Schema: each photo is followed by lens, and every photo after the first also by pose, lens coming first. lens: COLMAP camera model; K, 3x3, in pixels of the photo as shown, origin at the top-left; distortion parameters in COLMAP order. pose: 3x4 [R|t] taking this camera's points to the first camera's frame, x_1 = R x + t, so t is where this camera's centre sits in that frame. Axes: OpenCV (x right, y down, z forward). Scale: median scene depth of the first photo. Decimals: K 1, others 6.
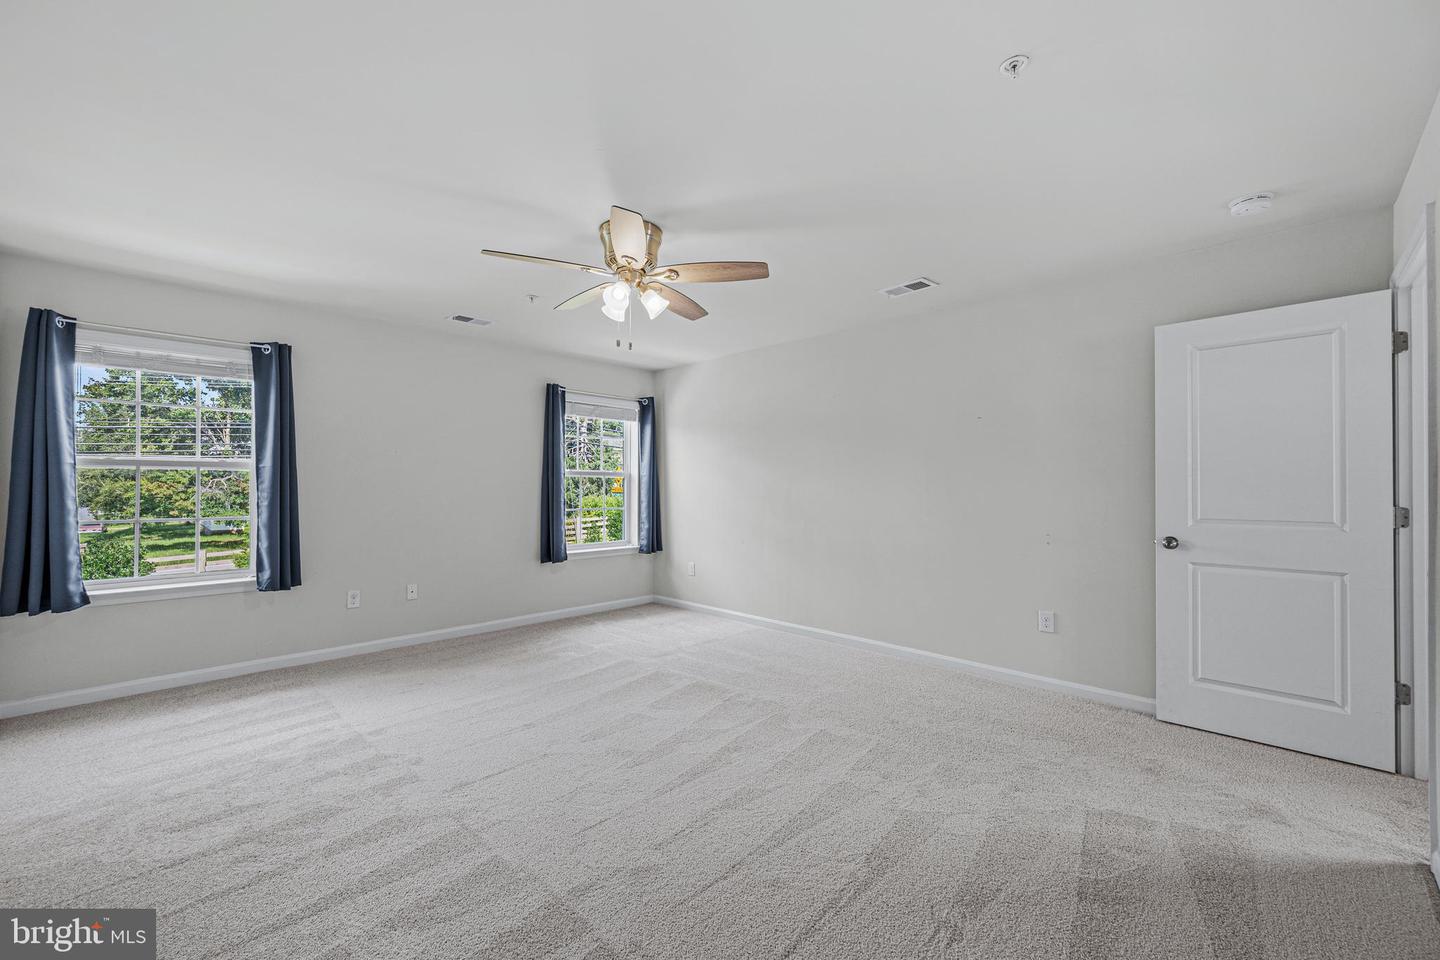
lens RADIAL K [[576.8, 0, 724.7], [0, 576.8, 482.4], [0, 0, 1]] dist [0.000569, -0.000065]
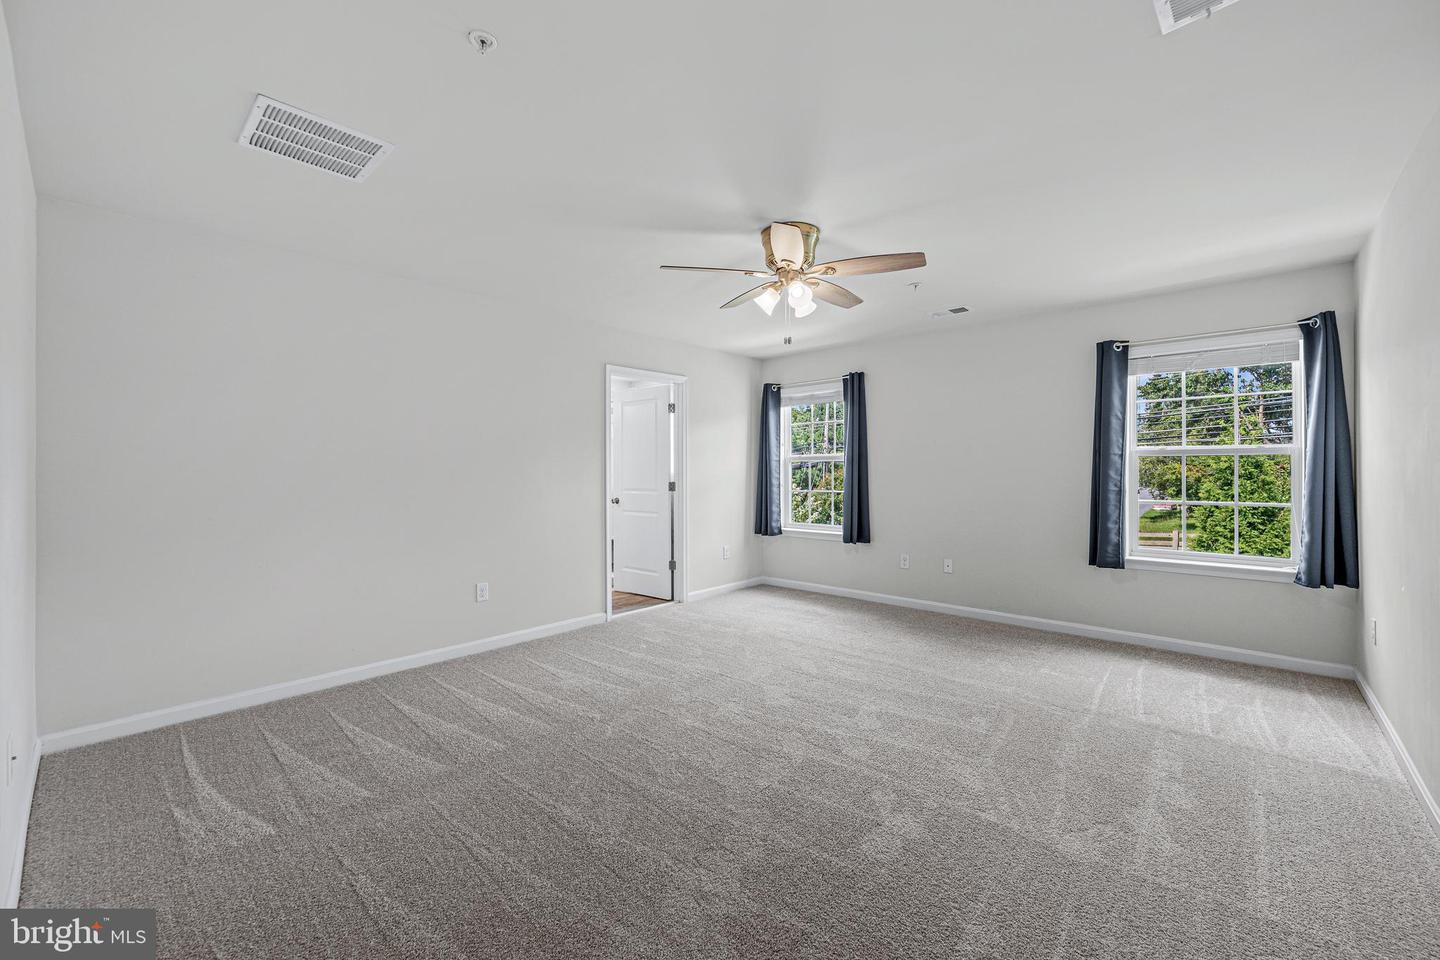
lens RADIAL K [[571.9, 0, 722.7], [0, 571.9, 473.0], [0, 0, 1]] dist [-0.049200, -0.000045]
pose [[0.026620, -0.001170, -0.999645, 0.532662], [0.008865, 0.999960, -0.000935, 0.007248], [0.999606, -0.008837, 0.026629, 0.531172]]
